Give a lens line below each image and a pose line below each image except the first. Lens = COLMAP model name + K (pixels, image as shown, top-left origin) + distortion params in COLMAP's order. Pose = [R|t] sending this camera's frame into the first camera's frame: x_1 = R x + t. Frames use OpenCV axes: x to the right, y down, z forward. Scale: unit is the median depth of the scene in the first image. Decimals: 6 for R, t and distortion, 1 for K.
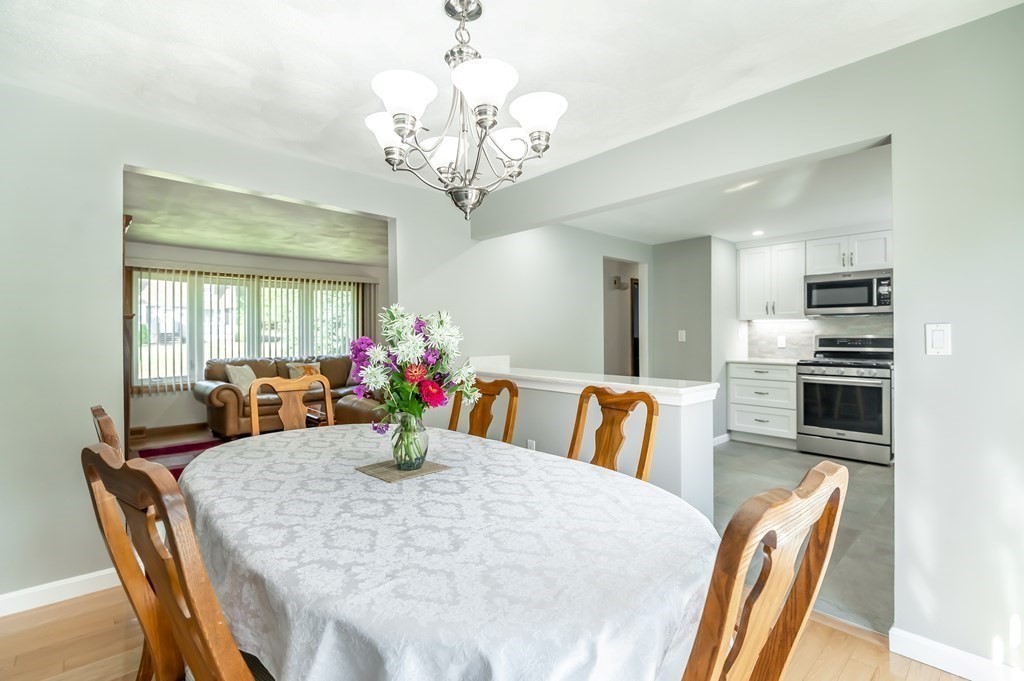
lens RADIAL K [[467.5, 0, 516.7], [0, 467.5, 333.2], [0, 0, 1]] dist [0.009411, -0.010856]
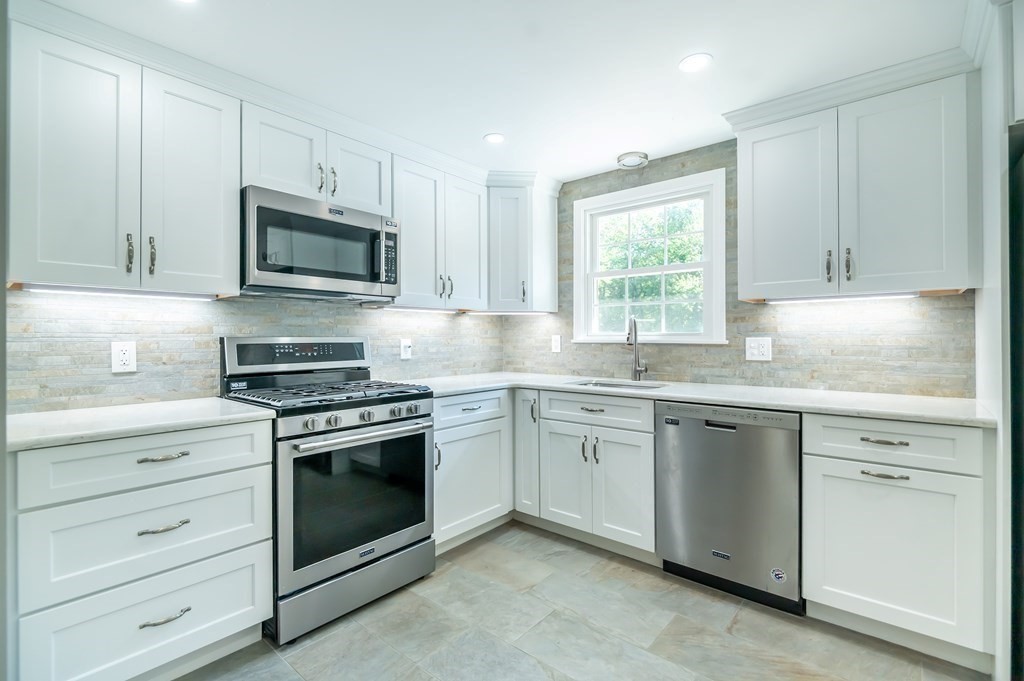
lens RADIAL K [[467.5, 0, 510.4], [0, 467.5, 336.7], [0, 0, 1]] dist [0.009411, -0.010856]
pose [[-0.113759, 0.003557, 0.993502, 0.199712], [-0.000932, 0.999993, -0.003687, 0.004998], [-0.993508, -0.001346, -0.113755, 0.827835]]
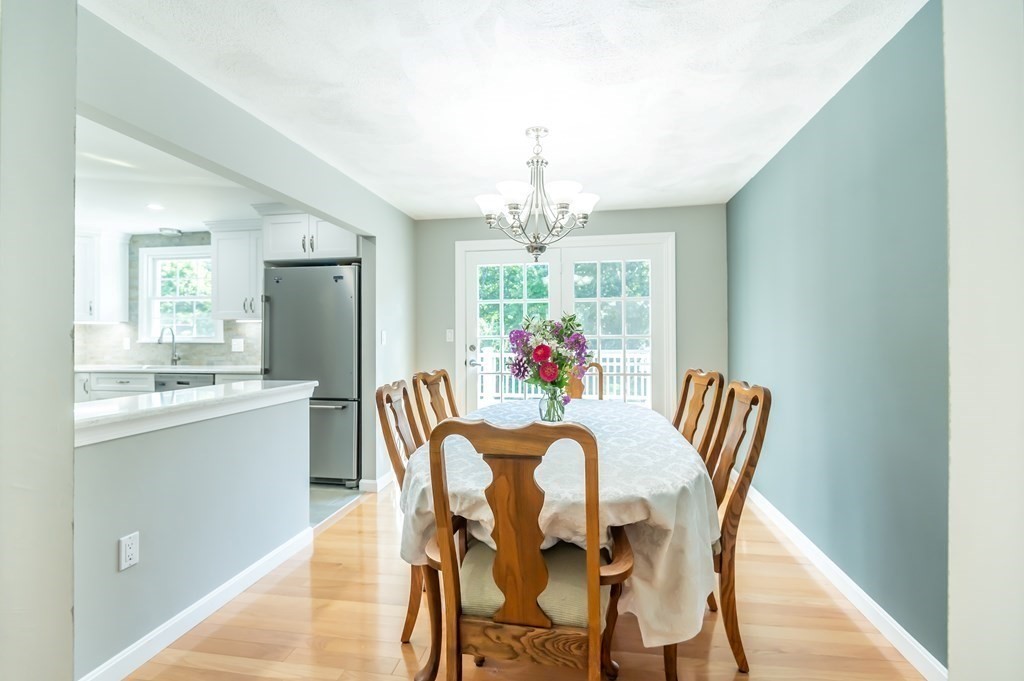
lens RADIAL K [[467.5, 0, 508.5], [0, 467.5, 332.5], [0, 0, 1]] dist [0.009411, -0.010856]
pose [[-0.603829, 0.012452, 0.797017, -0.421441], [0.000787, 0.999887, -0.015025, 0.004917], [-0.797114, -0.008445, -0.603770, 0.636034]]
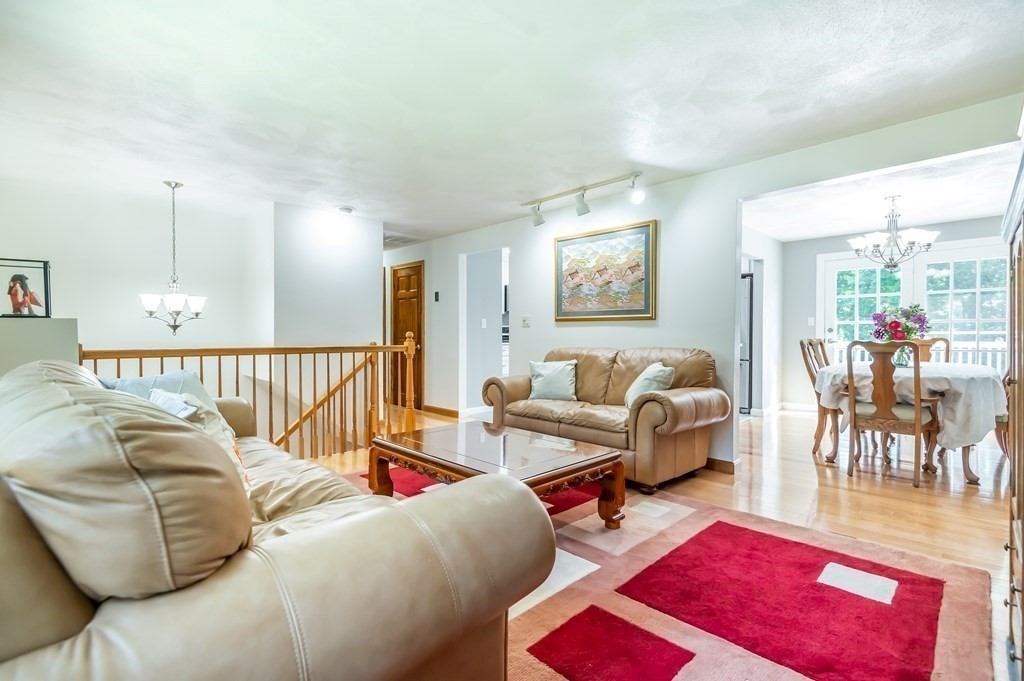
lens RADIAL K [[467.5, 0, 515.0], [0, 467.5, 343.0], [0, 0, 1]] dist [0.009411, -0.010856]
pose [[-0.042145, -0.017008, 0.998967, -0.874579], [-0.001121, 0.999855, 0.016975, 0.035135], [-0.999111, -0.000405, -0.042158, 1.038090]]
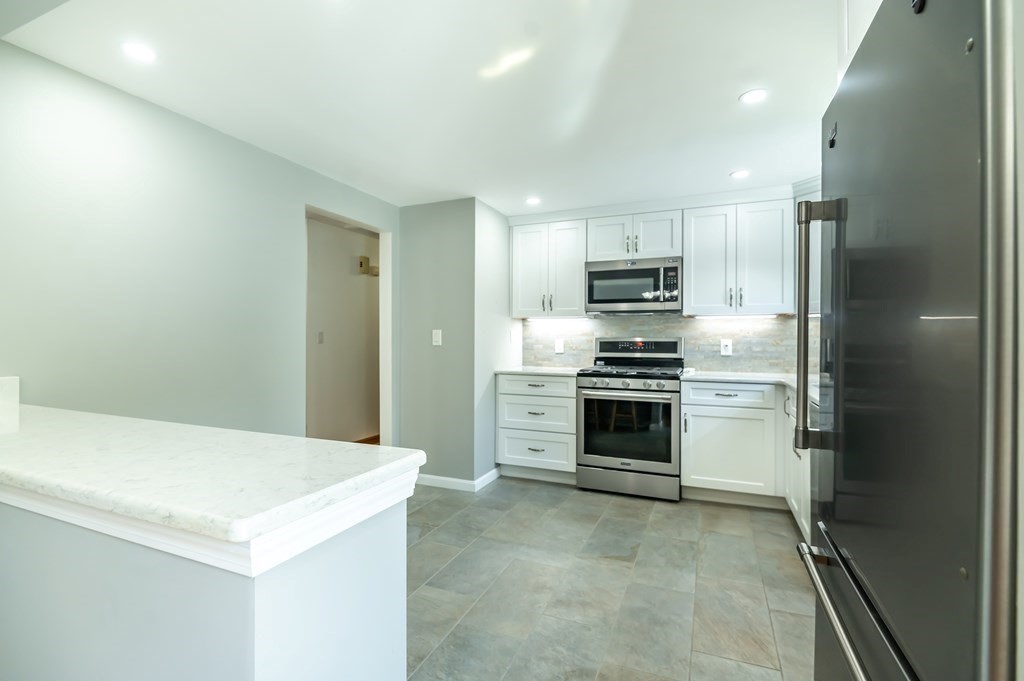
lens RADIAL K [[467.5, 0, 509.4], [0, 467.5, 337.0], [0, 0, 1]] dist [0.009411, -0.010856]
pose [[0.915562, 0.008705, 0.402083, 0.181083], [-0.008030, 0.999962, -0.003364, 0.007115], [-0.402097, -0.000149, 0.915597, 0.330517]]
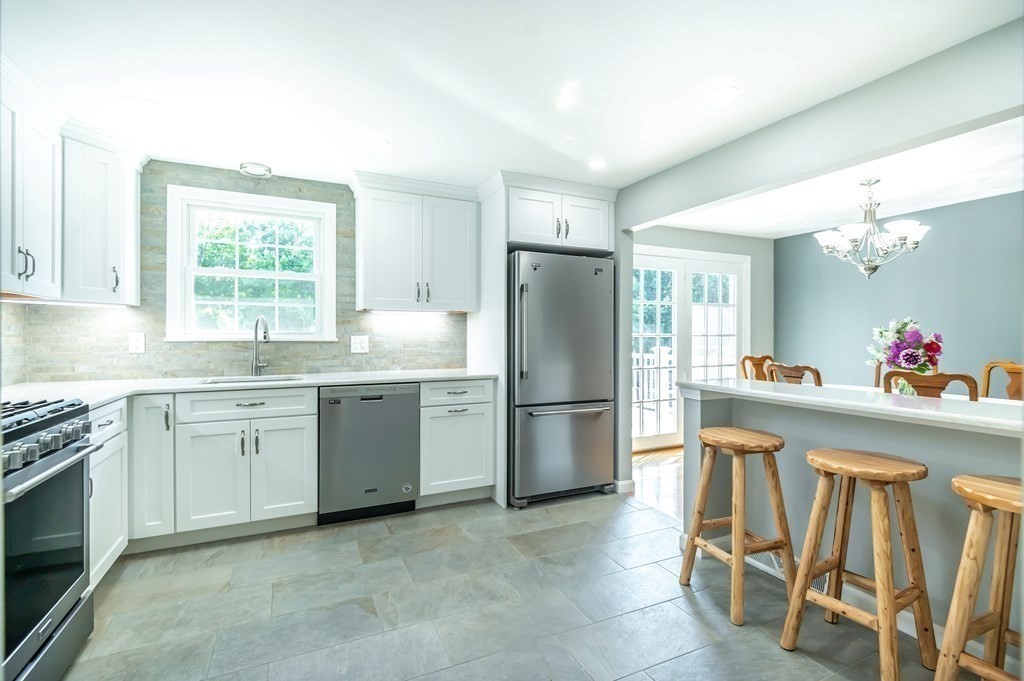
lens RADIAL K [[467.5, 0, 511.8], [0, 467.5, 337.0], [0, 0, 1]] dist [0.009411, -0.010856]
pose [[-0.953367, -0.000551, 0.301814, 0.248252], [-0.000777, 1.000000, -0.000628, 0.005400], [-0.301814, -0.000834, -0.953367, 1.102790]]
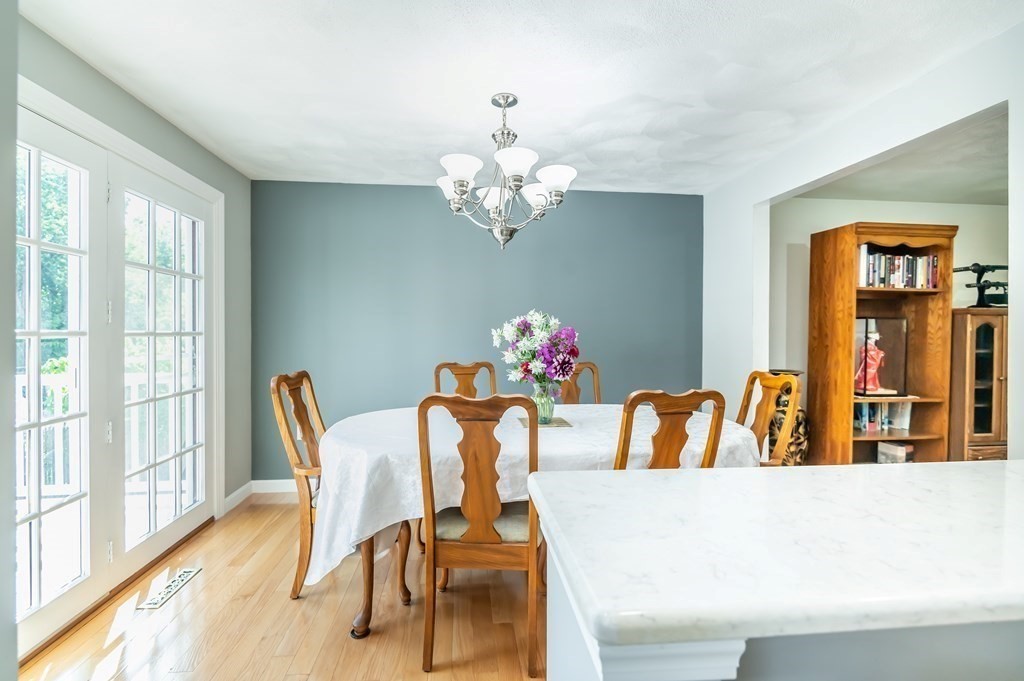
lens RADIAL K [[467.5, 0, 504.1], [0, 467.5, 338.2], [0, 0, 1]] dist [0.009411, -0.010856]
pose [[-0.611059, 0.005912, -0.791563, 0.311018], [0.000855, 0.999976, 0.006808, 0.002577], [0.791585, 0.003484, -0.611049, 0.575723]]
